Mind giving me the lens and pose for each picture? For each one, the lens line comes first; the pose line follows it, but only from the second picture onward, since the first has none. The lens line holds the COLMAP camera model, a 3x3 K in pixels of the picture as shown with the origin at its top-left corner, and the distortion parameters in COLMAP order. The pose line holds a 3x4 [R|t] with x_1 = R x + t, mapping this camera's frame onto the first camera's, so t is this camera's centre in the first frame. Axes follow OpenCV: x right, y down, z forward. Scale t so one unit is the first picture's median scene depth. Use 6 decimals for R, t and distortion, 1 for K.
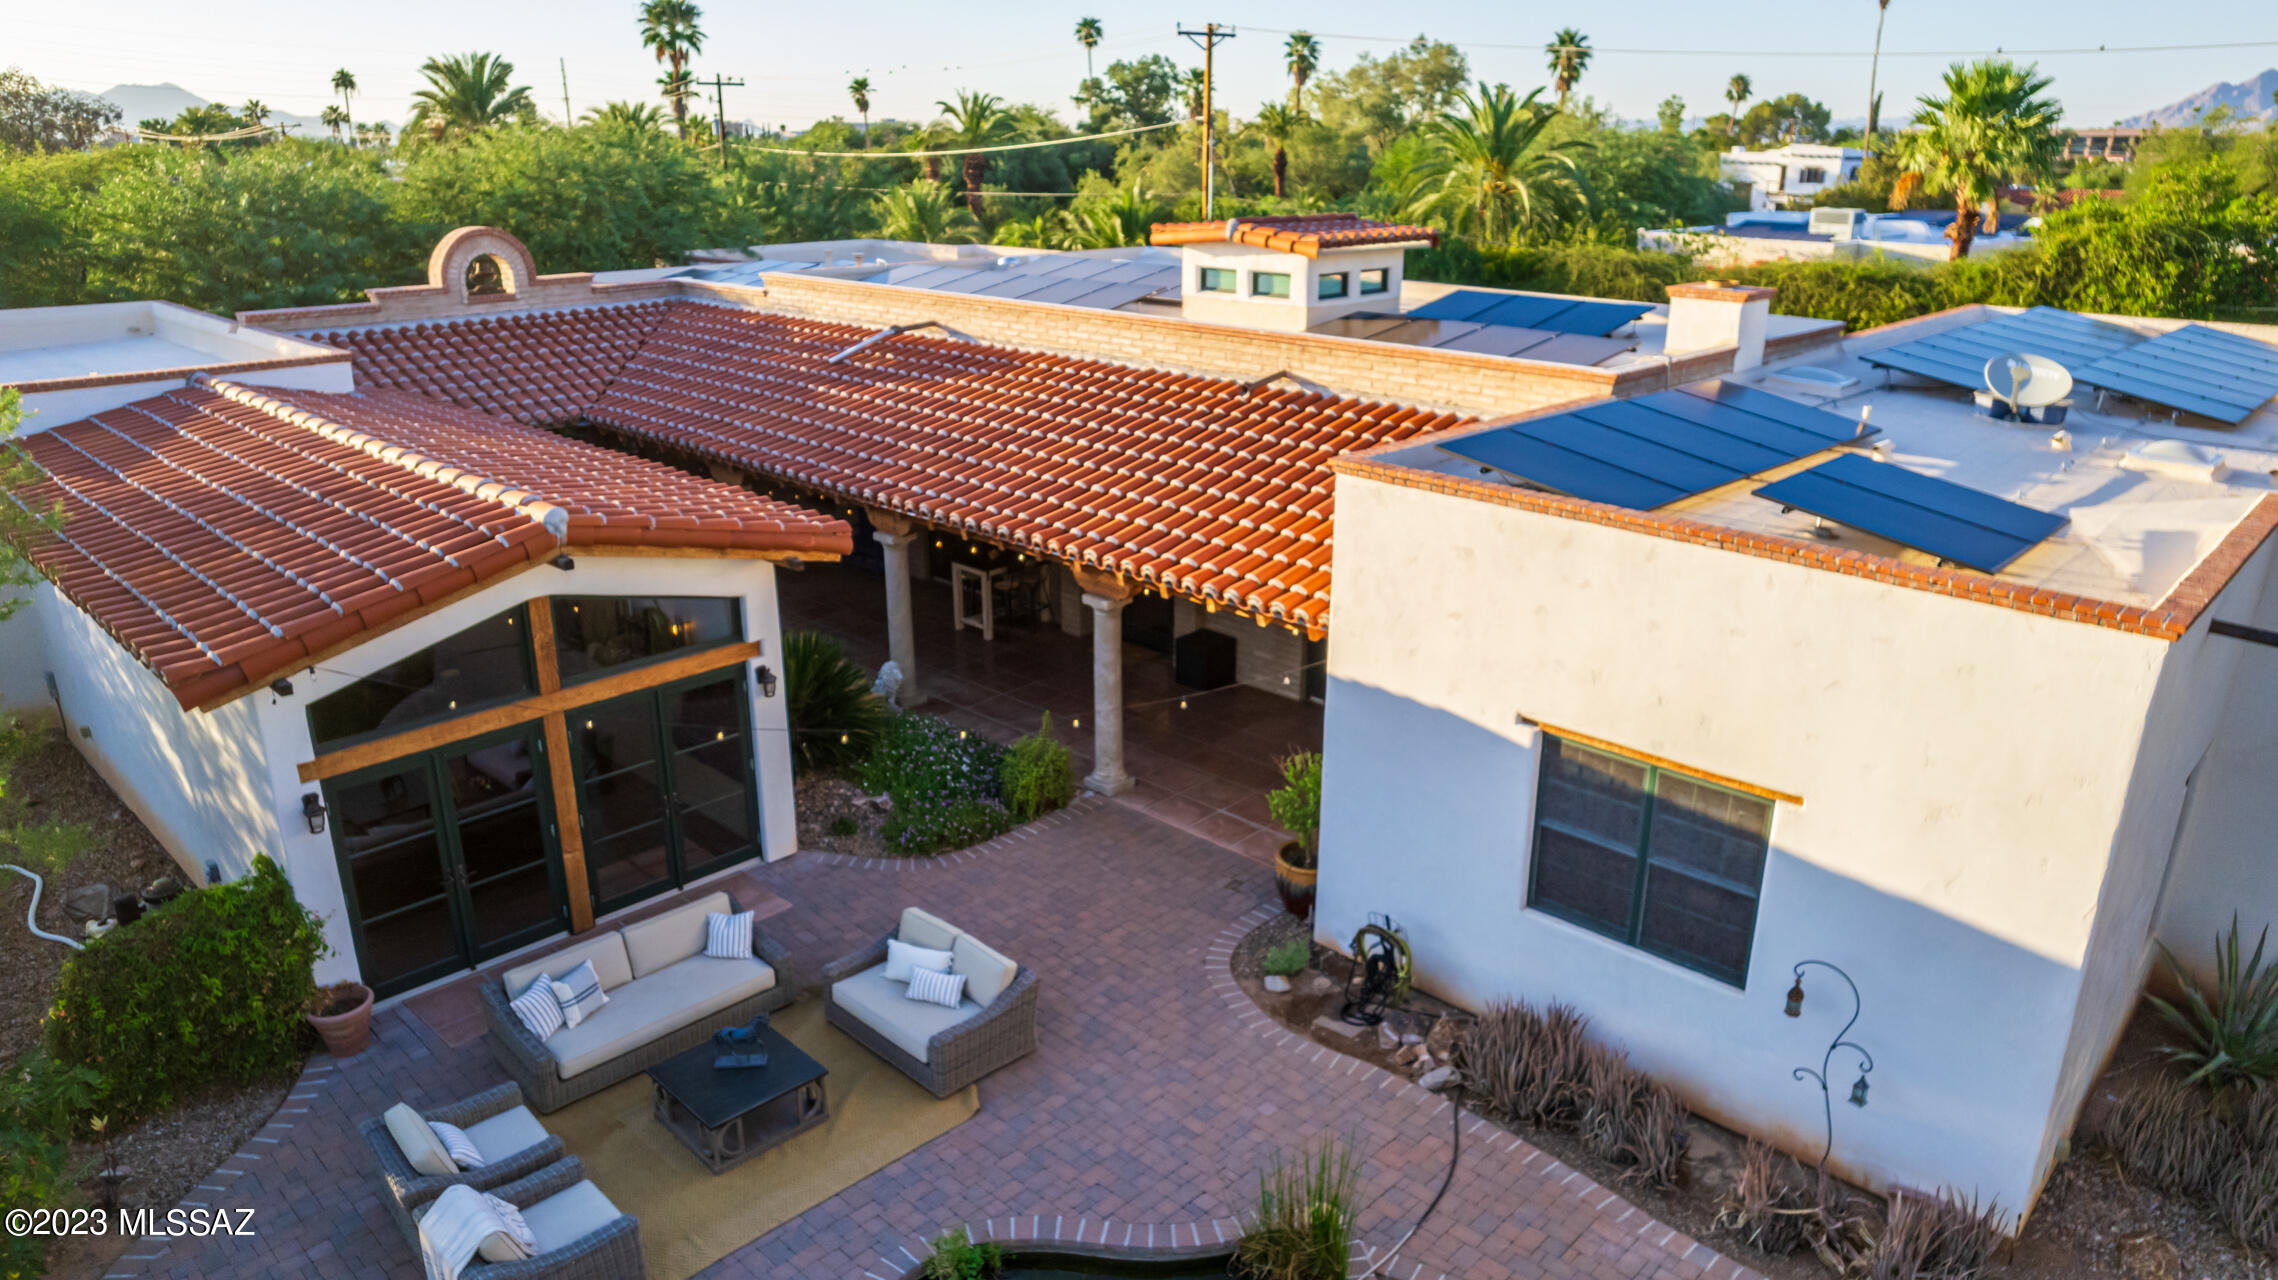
lens RADIAL K [[1449.0, 0, 1139.0], [0, 1449.0, 640.0], [0, 0, 1]] dist [-0.028010, 0.000162]
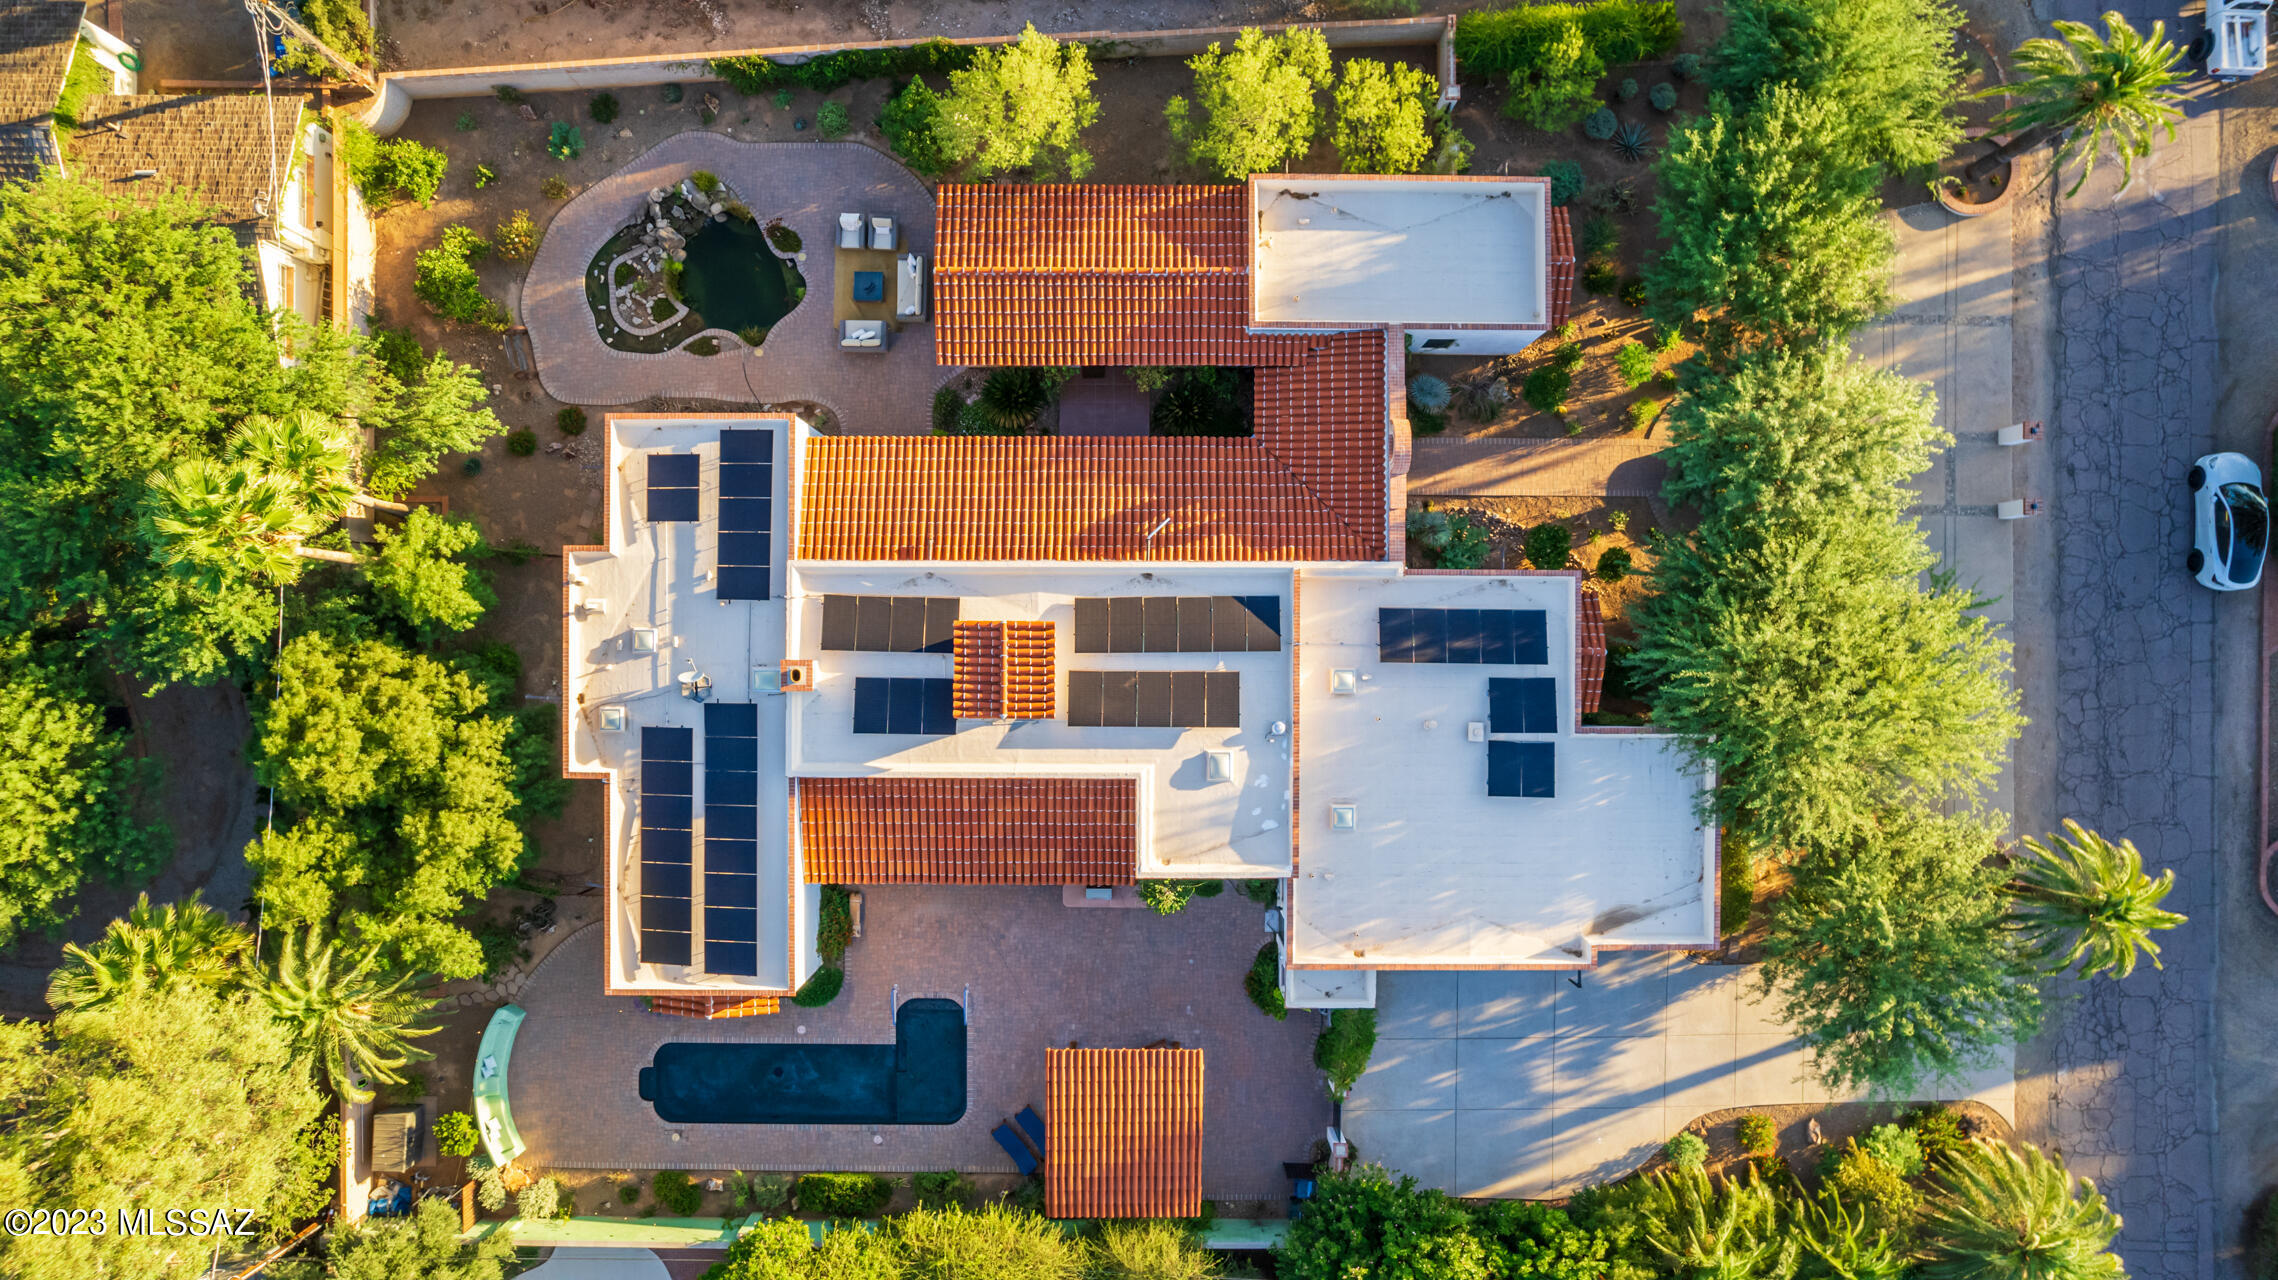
lens RADIAL K [[1529.6, 0, 1139.0], [0, 1529.6, 640.0], [0, 0, 1]] dist [-0.009030, -0.001090]
pose [[-0.724134, 0.689660, -0.000223, -0.115052], [-0.212541, -0.222858, 0.951399, -4.312502], [0.656092, 0.688988, 0.307960, 0.770419]]
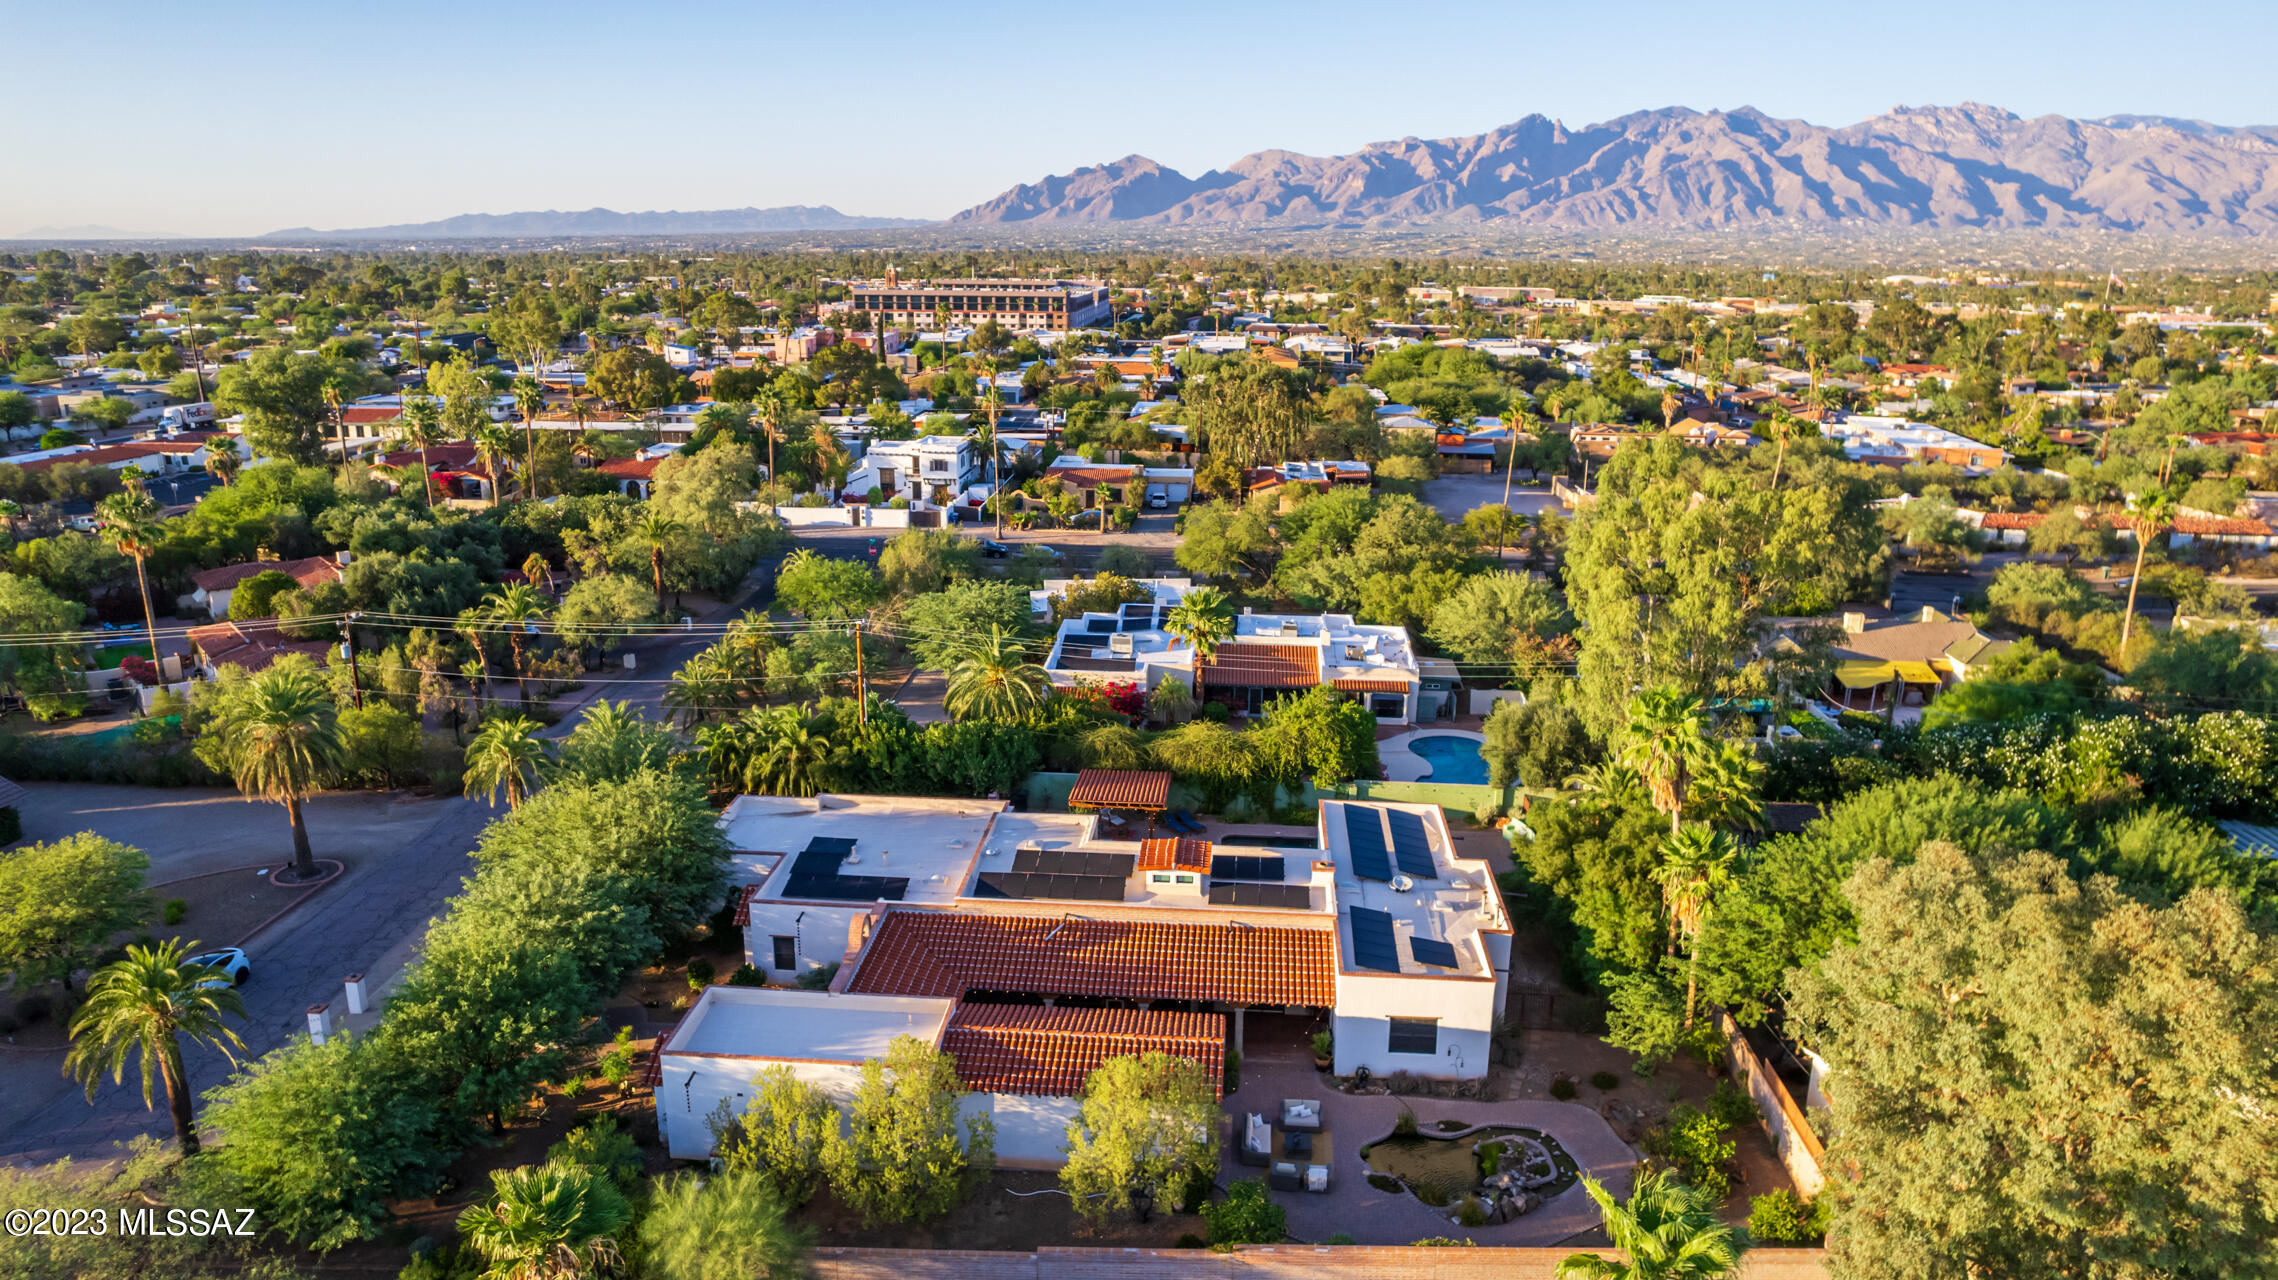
lens RADIAL K [[1529.6, 0, 1139.0], [0, 1529.6, 640.0], [0, 0, 1]] dist [-0.009030, -0.001090]
pose [[0.772811, -0.168448, 0.611873, -3.224255], [0.207858, 0.978136, 0.006751, -1.351265], [-0.599632, 0.121966, 0.790927, -2.662439]]
